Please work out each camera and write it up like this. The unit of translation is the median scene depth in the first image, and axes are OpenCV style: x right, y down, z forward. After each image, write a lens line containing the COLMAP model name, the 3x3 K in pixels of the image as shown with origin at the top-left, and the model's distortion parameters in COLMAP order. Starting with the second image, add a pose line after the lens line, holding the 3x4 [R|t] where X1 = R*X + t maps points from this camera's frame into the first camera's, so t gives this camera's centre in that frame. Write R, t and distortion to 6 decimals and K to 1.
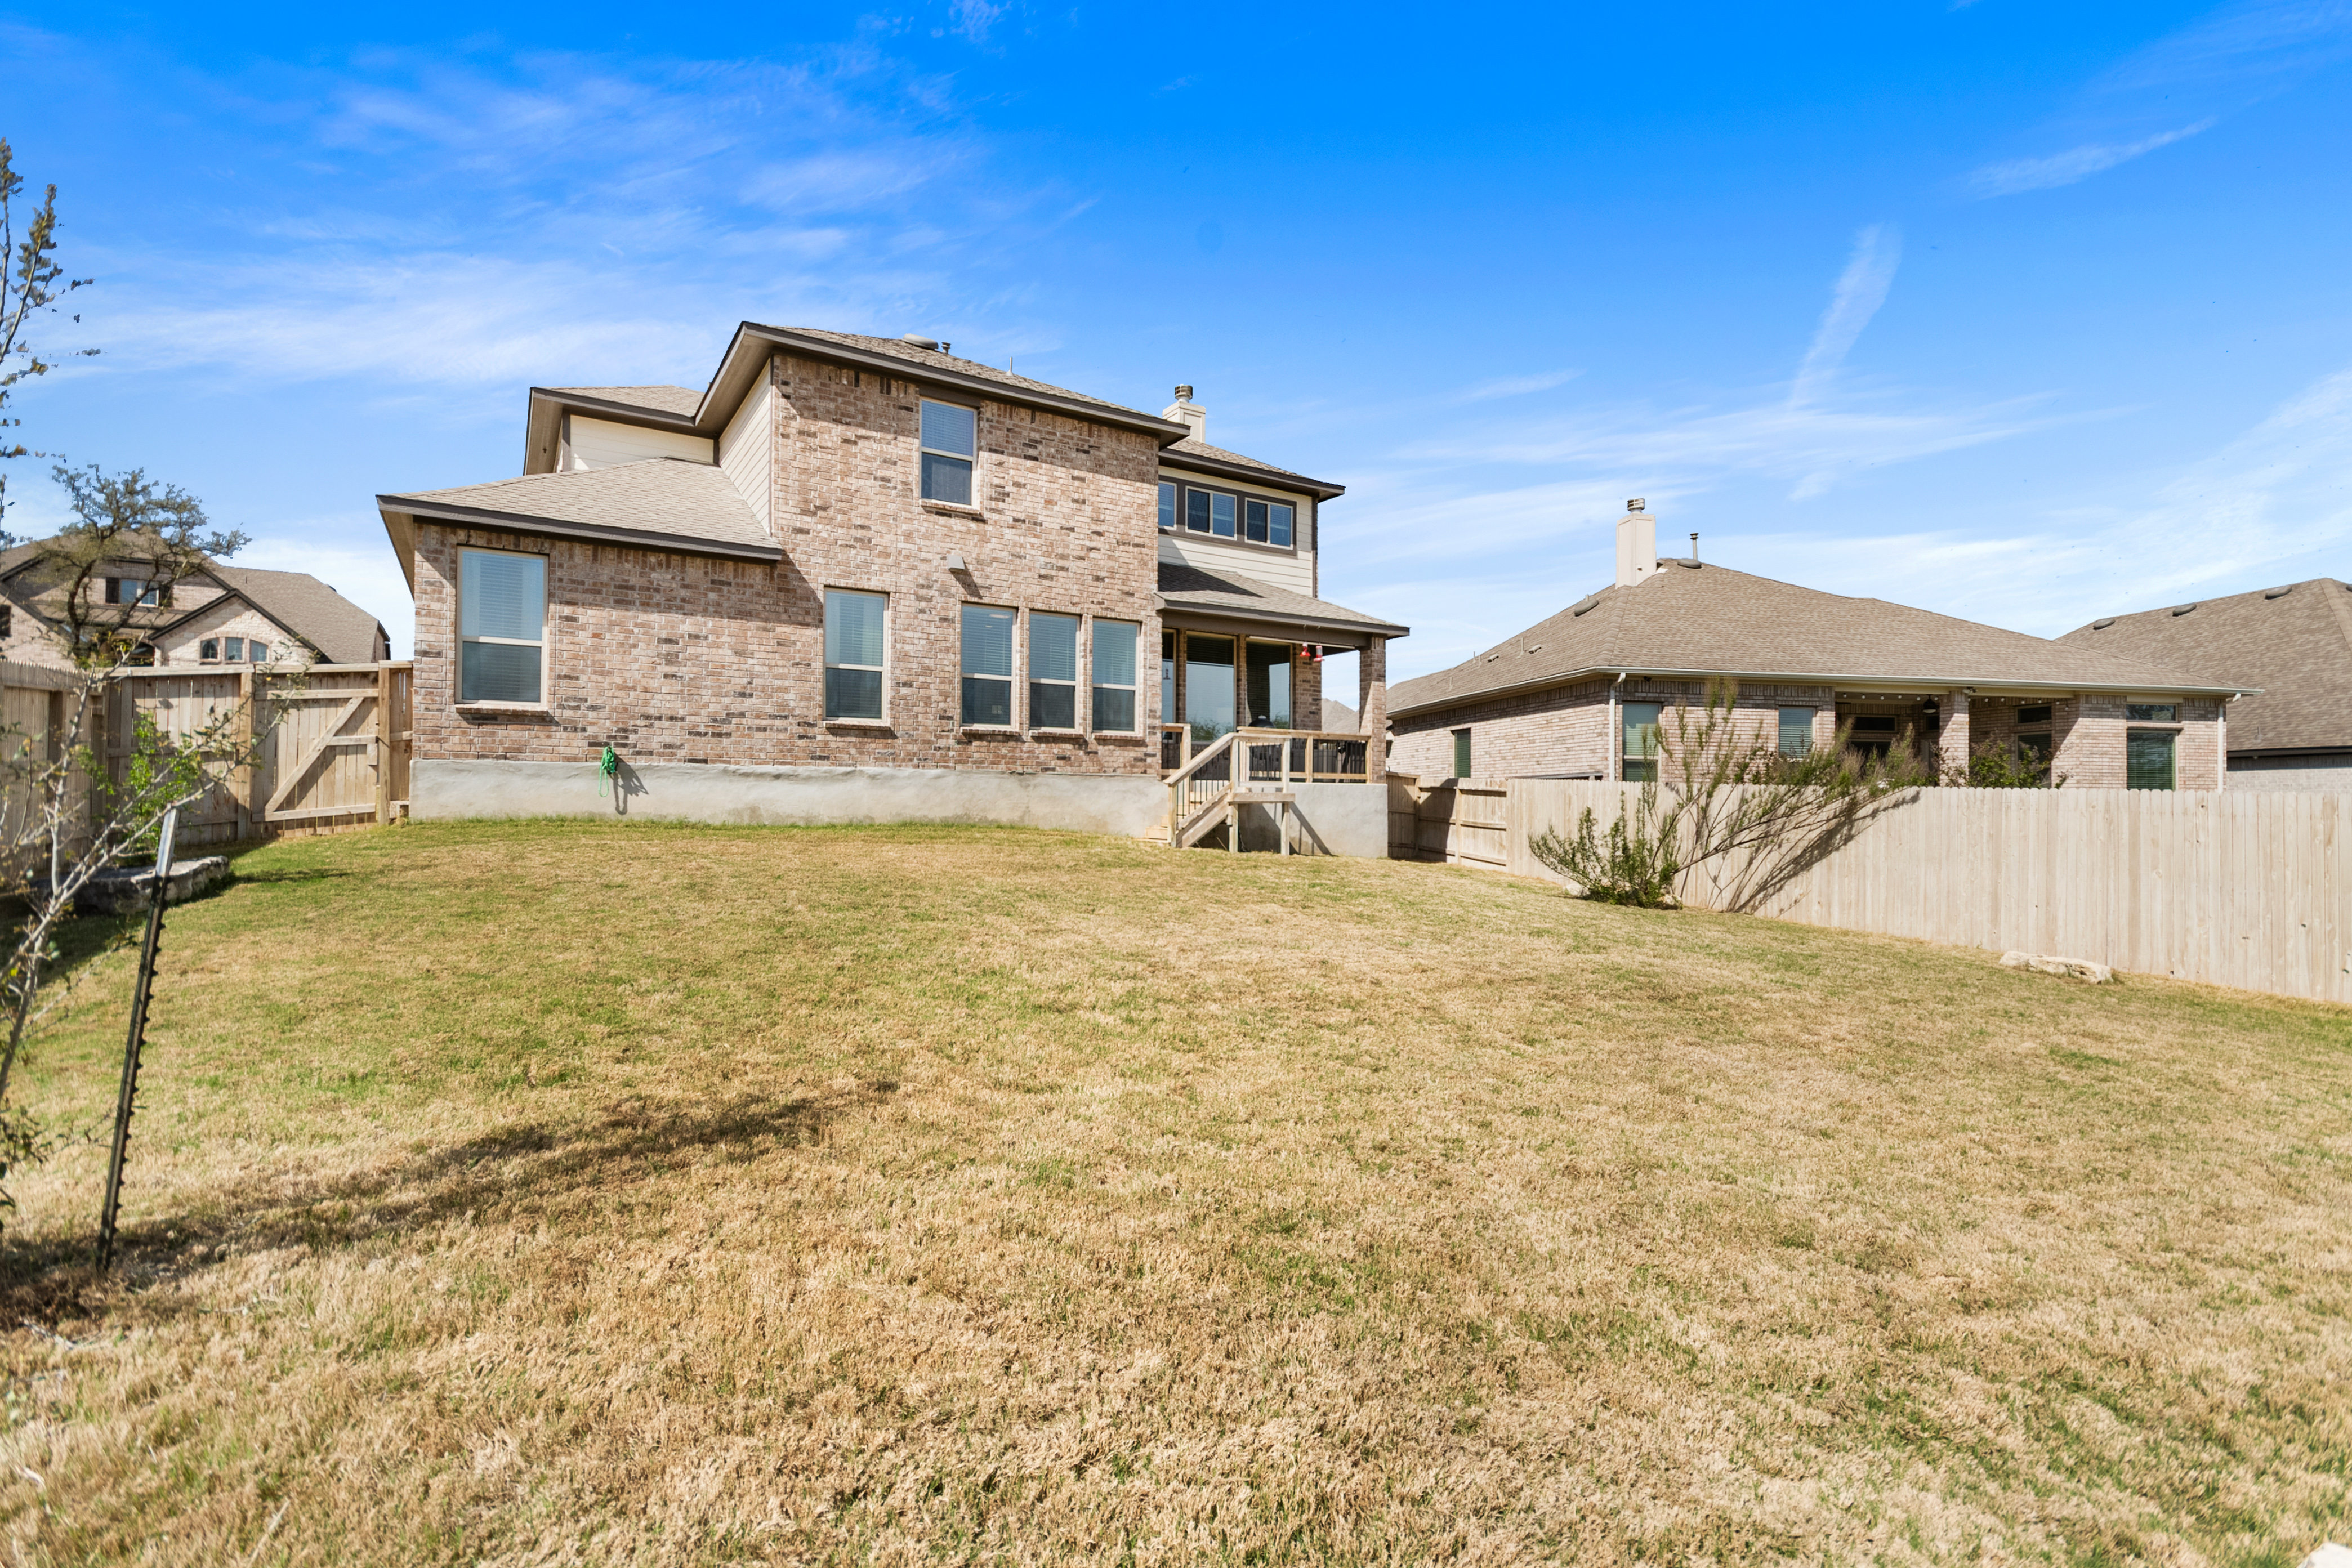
lens RADIAL K [[1116.2, 0, 1176.0], [0, 1116.2, 784.0], [0, 0, 1]] dist [0.001794, 0.000253]
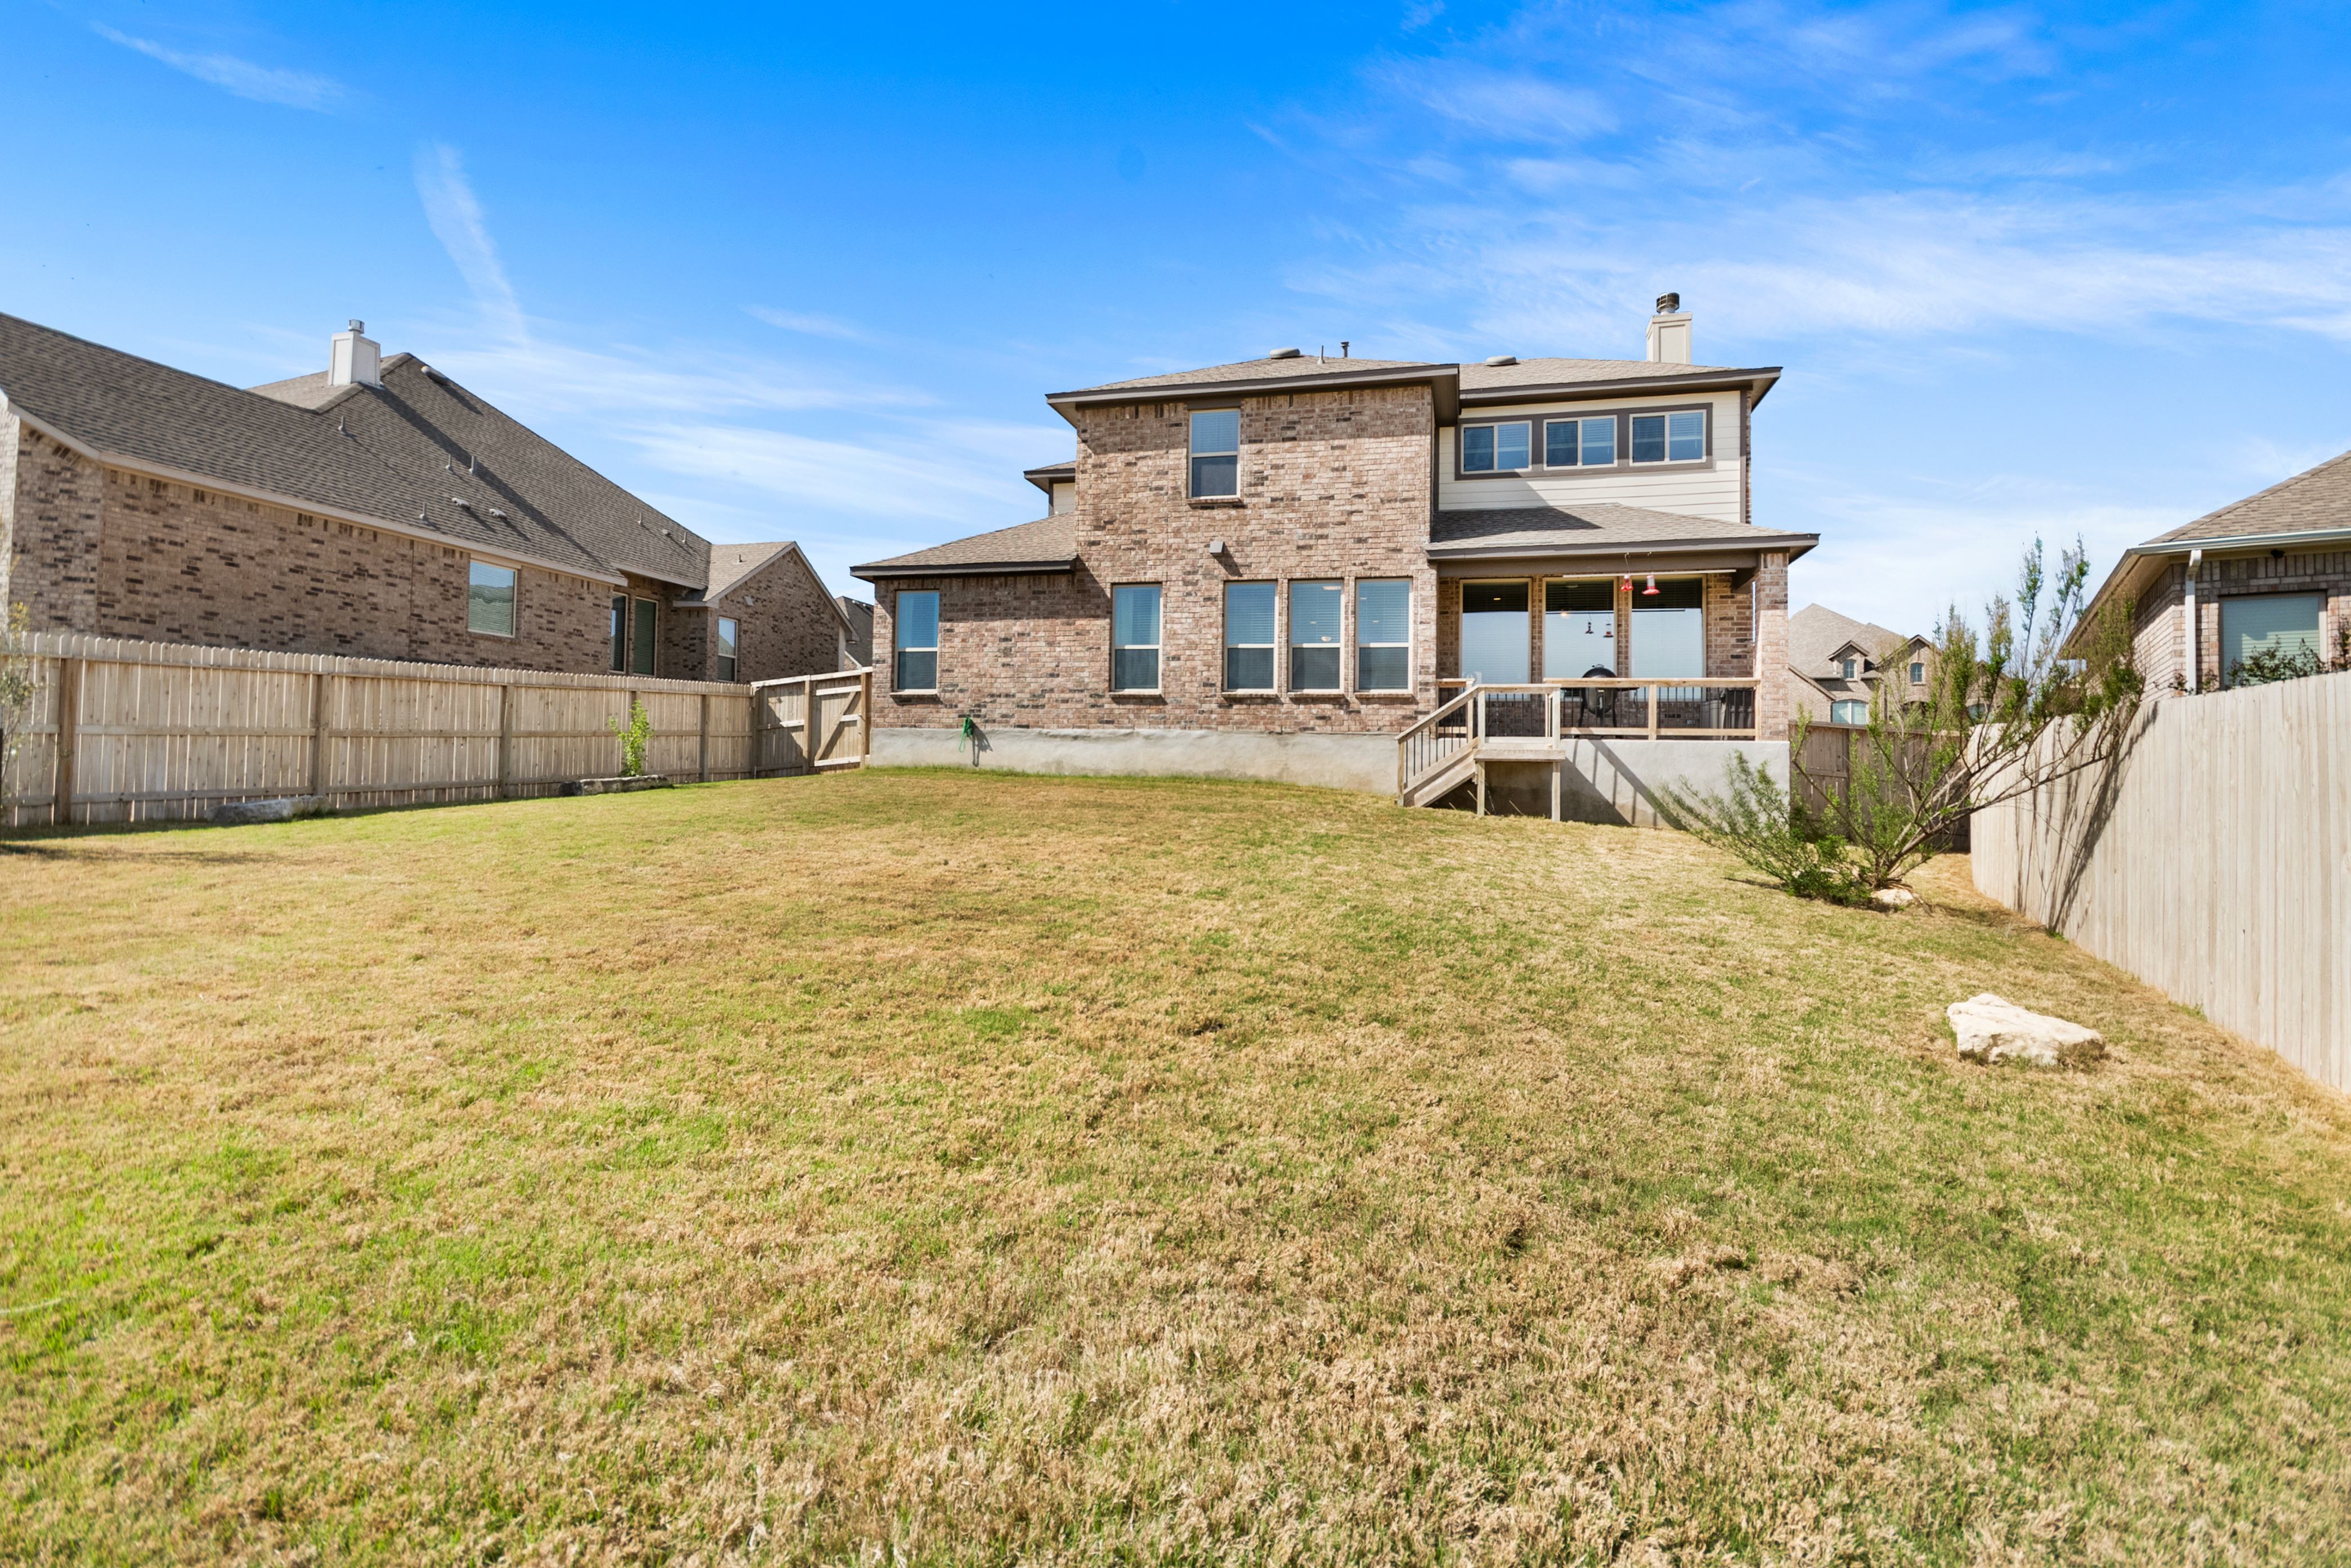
lens RADIAL K [[1078.6, 0, 1224.8], [0, 1078.6, 755.6], [0, 0, 1]] dist [-0.001038, -0.000116]
pose [[0.664889, -0.012082, -0.746845, 0.608306], [-0.006380, 0.999741, -0.021852, 0.035672], [0.746915, 0.019294, 0.664639, 0.273671]]
